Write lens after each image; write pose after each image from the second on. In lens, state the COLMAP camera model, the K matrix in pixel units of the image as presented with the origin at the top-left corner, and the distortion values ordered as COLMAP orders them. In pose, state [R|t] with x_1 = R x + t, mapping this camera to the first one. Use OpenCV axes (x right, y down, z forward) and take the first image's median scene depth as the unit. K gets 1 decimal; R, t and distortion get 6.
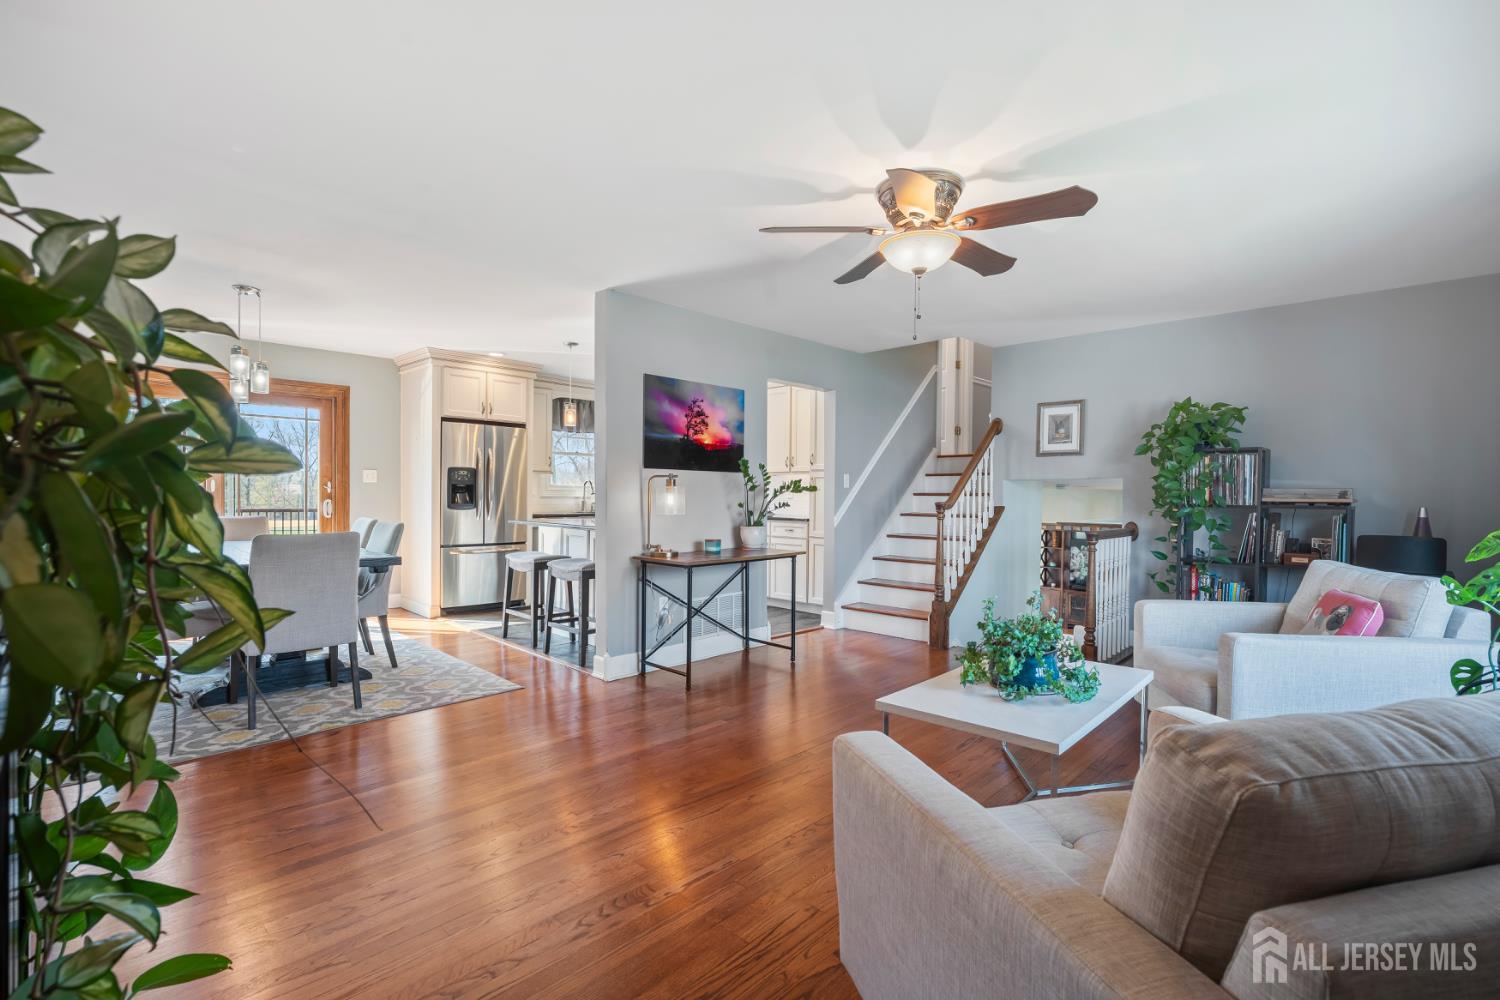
lens RADIAL K [[683.9, 0, 753.0], [0, 683.9, 506.3], [0, 0, 1]] dist [0.000438, 0.000180]
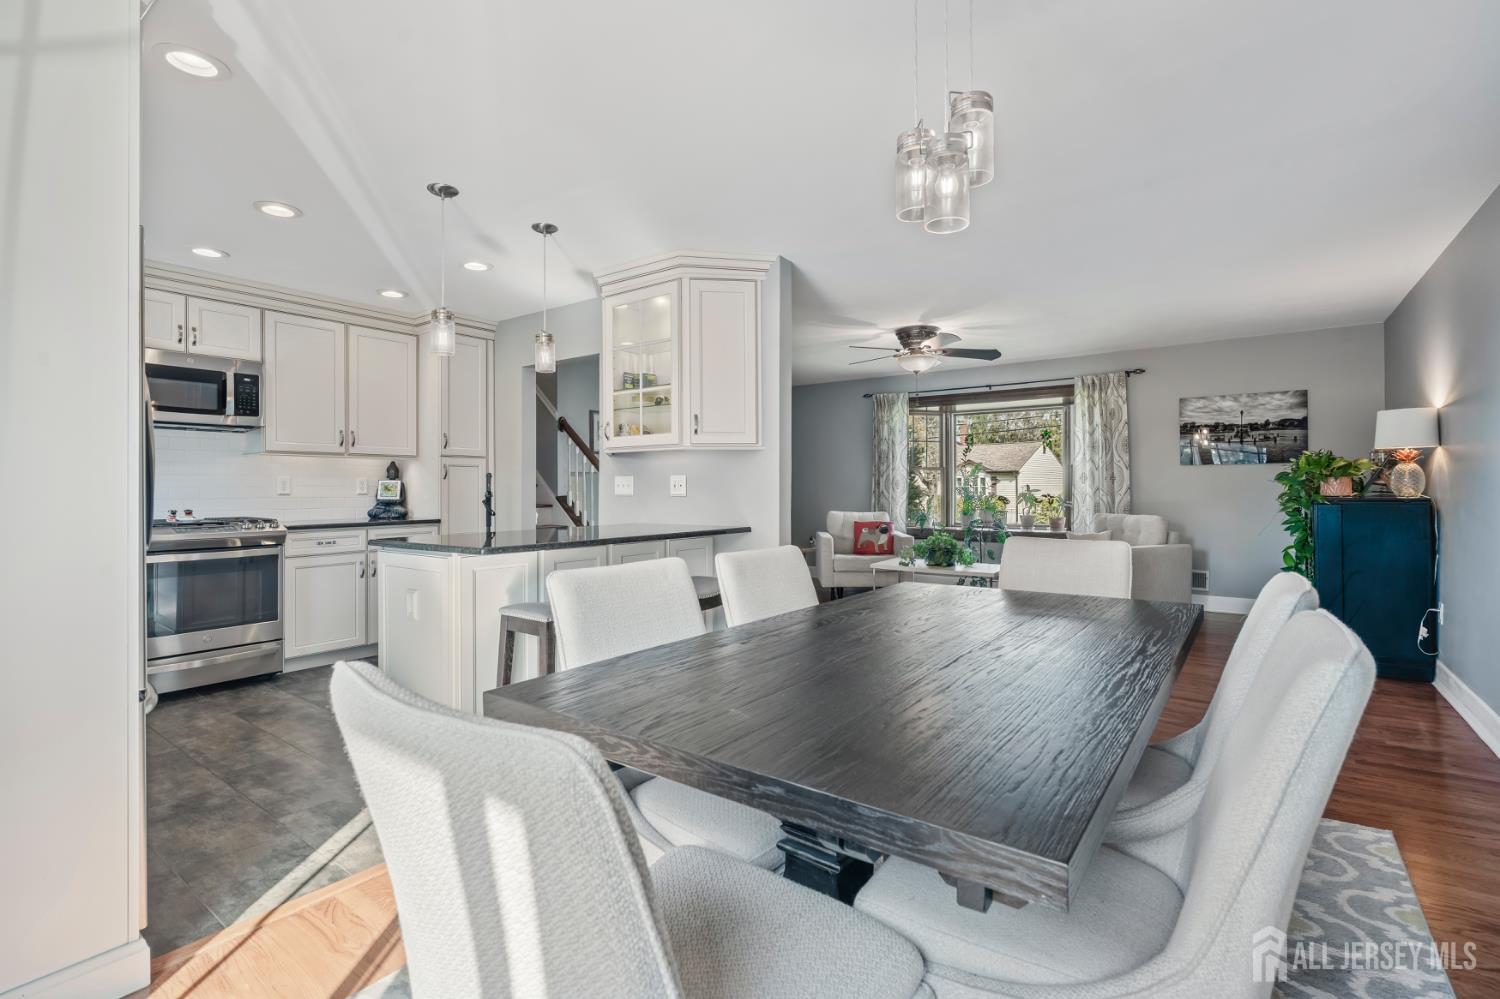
lens RADIAL K [[682.0, 0, 743.7], [0, 682.0, 496.6], [0, 0, 1]] dist [-0.001332, -0.000225]
pose [[-0.120035, -0.022107, 0.992523, -0.744665], [0.021693, 0.999455, 0.024885, -0.019425], [-0.992533, 0.024518, -0.119490, 0.800229]]
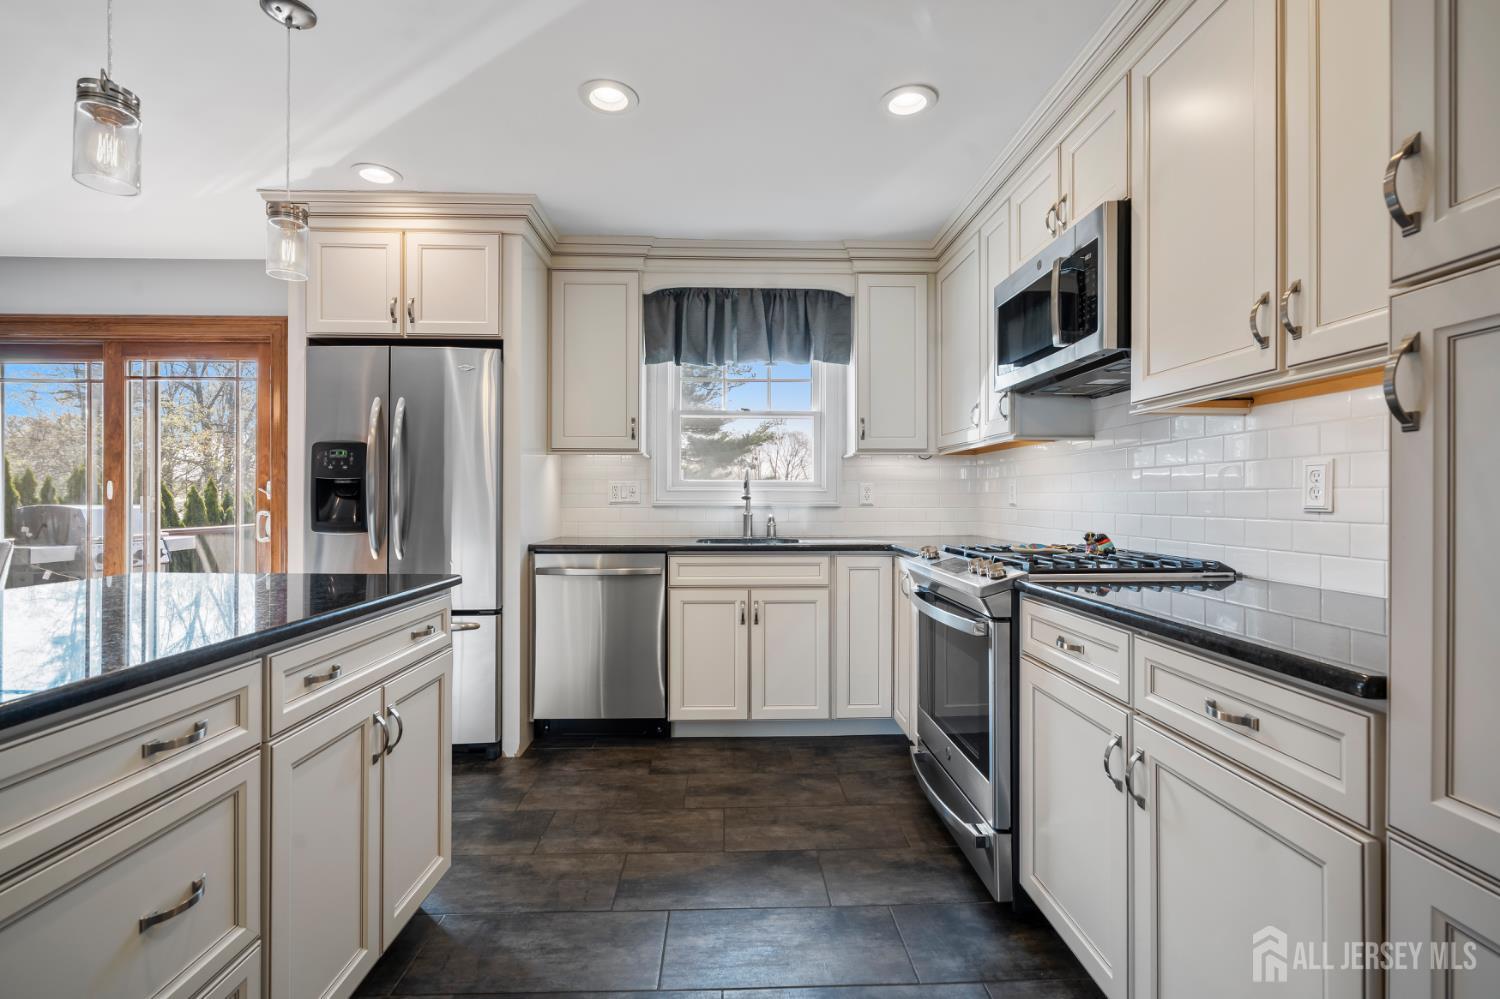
lens RADIAL K [[682.0, 0, 743.7], [0, 682.0, 496.6], [0, 0, 1]] dist [-0.001332, -0.000225]
pose [[0.717410, -0.010275, -0.696575, 0.089312], [-0.007126, 0.999731, -0.022085, -0.012447], [0.696614, 0.020808, 0.717144, 0.875191]]
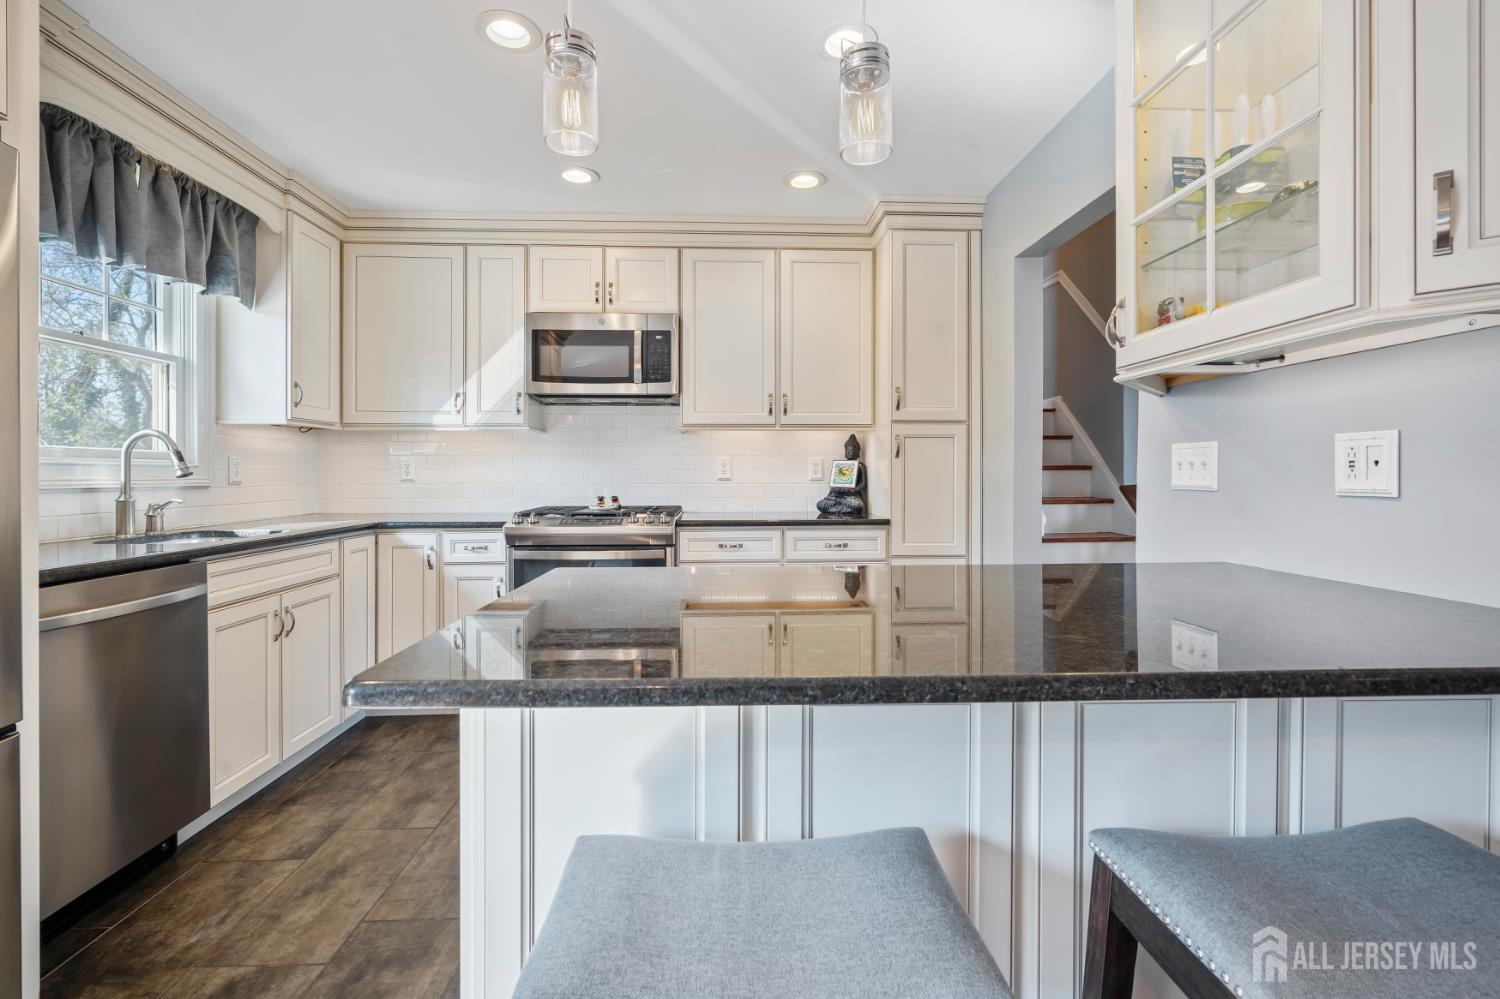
lens RADIAL K [[680.0, 0, 754.8], [0, 680.0, 478.5], [0, 0, 1]] dist [0.001510, 0.000611]
pose [[0.683216, -0.016364, 0.730033, -0.360402], [0.022850, 0.999738, 0.001025, -0.014776], [-0.729859, 0.015981, 0.683411, 0.778065]]
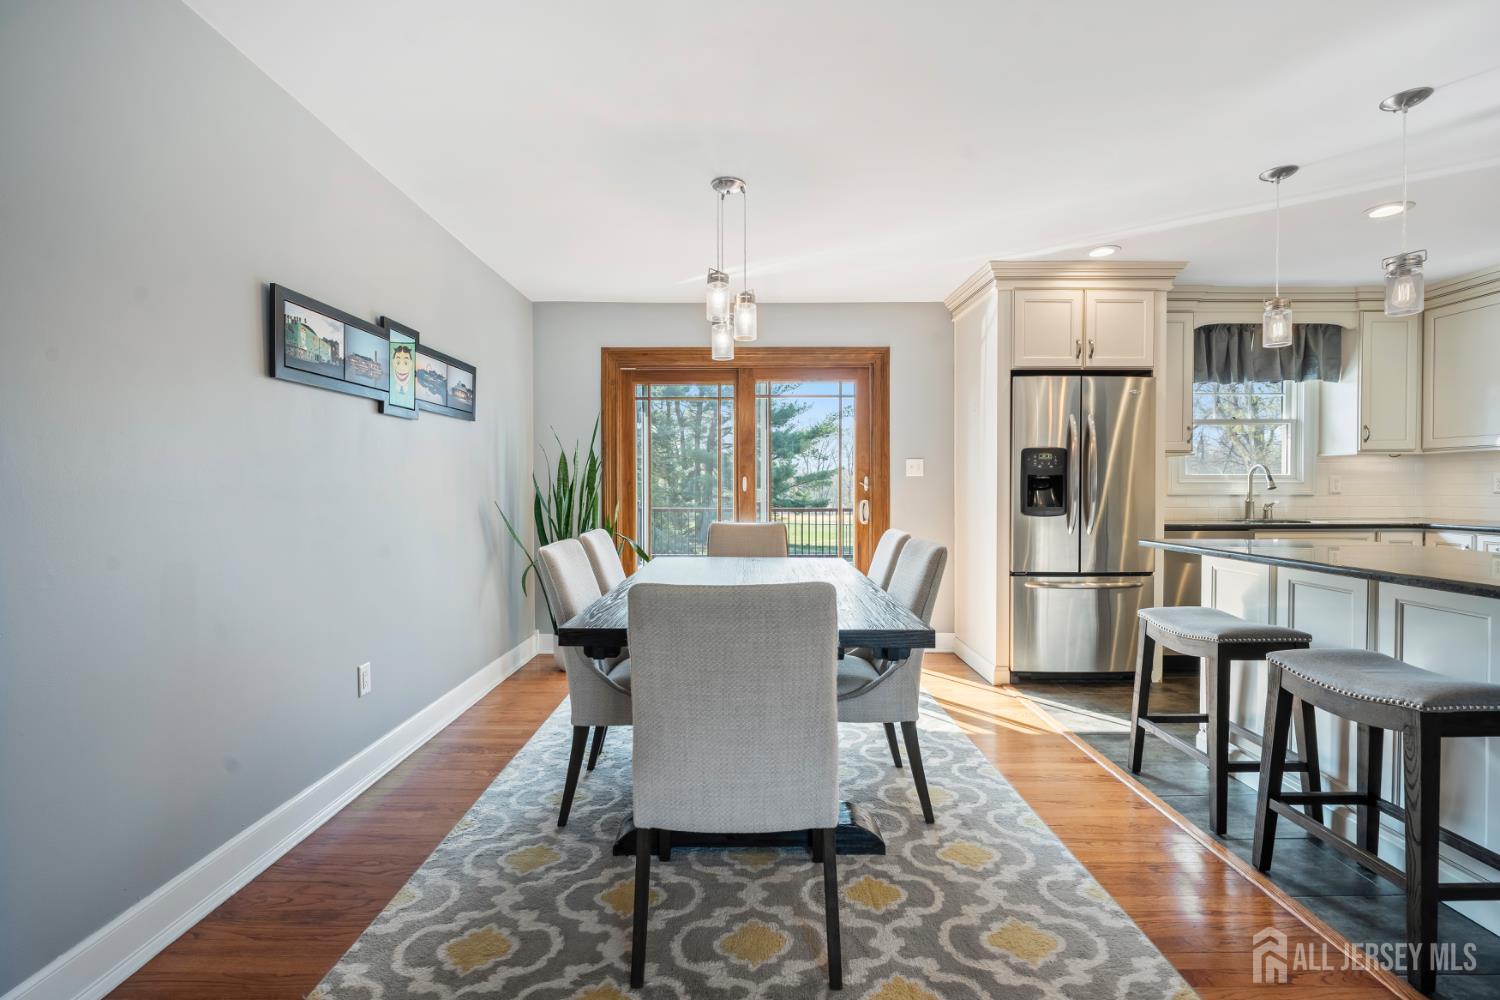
lens RADIAL K [[682.0, 0, 743.7], [0, 682.0, 497.1], [0, 0, 1]] dist [-0.001332, -0.000225]
pose [[0.702304, -0.003142, -0.711870, -0.179474], [-0.003674, 0.999961, -0.008039, -0.006513], [0.711868, 0.008261, 0.702265, 0.378812]]
